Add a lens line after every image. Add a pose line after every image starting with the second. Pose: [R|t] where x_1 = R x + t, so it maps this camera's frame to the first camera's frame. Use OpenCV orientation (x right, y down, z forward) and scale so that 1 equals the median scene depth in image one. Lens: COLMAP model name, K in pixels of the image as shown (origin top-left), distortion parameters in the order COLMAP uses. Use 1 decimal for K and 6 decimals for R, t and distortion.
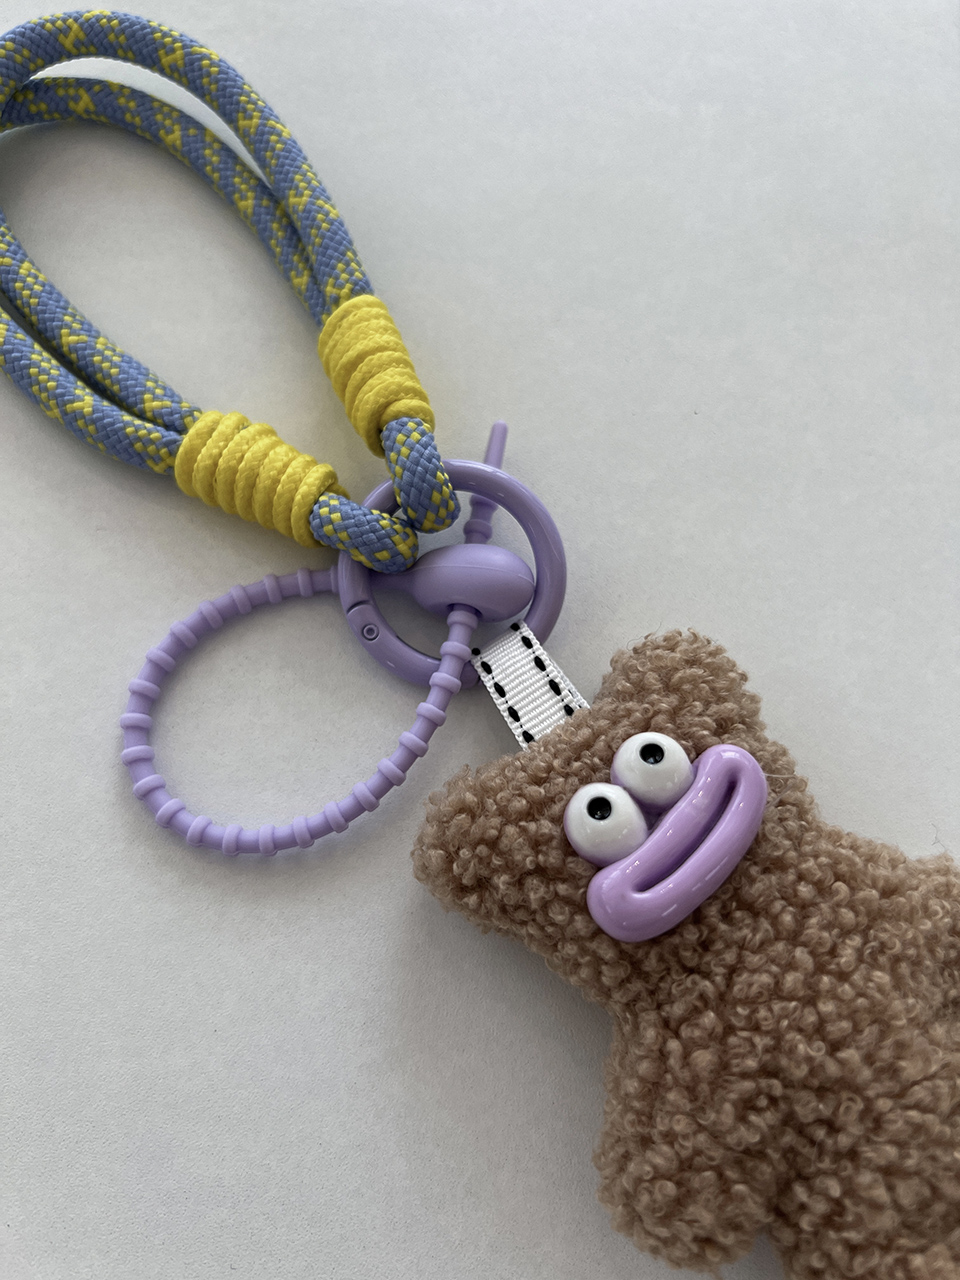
lens RADIAL K [[1000.7, 0, 480.0], [0, 1000.7, 640.0], [0, 0, 1]] dist [0.006545, -0.051609]
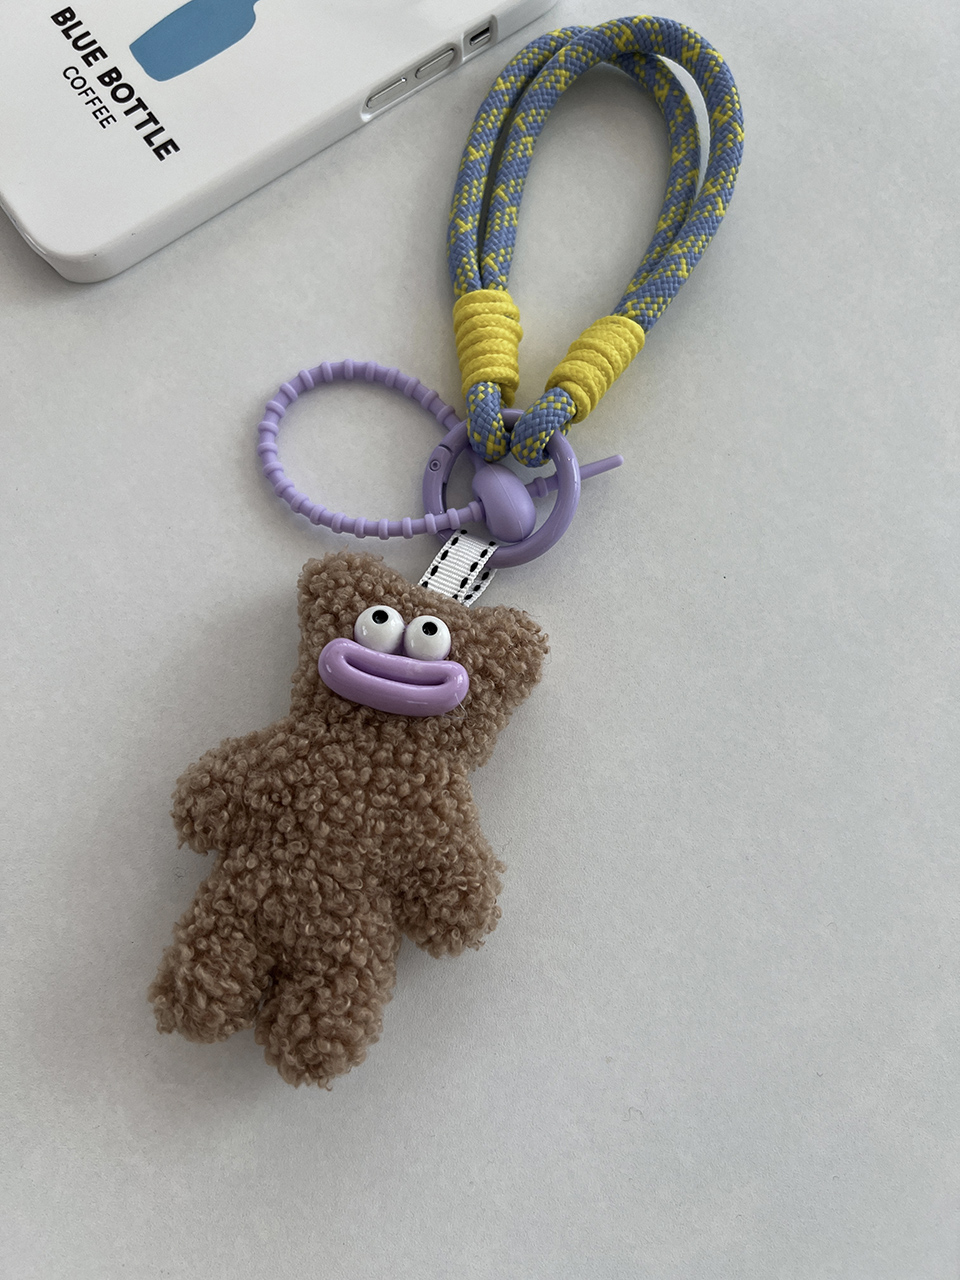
lens RADIAL K [[982.8, 0, 476.6], [0, 982.8, 624.4], [0, 0, 1]] dist [0.120901, -0.341216]
pose [[0.530029, 0.814241, -0.236816, 0.446842], [-0.810599, 0.568509, 0.140456, -0.125789], [0.248996, 0.117517, 0.961348, -0.338708]]
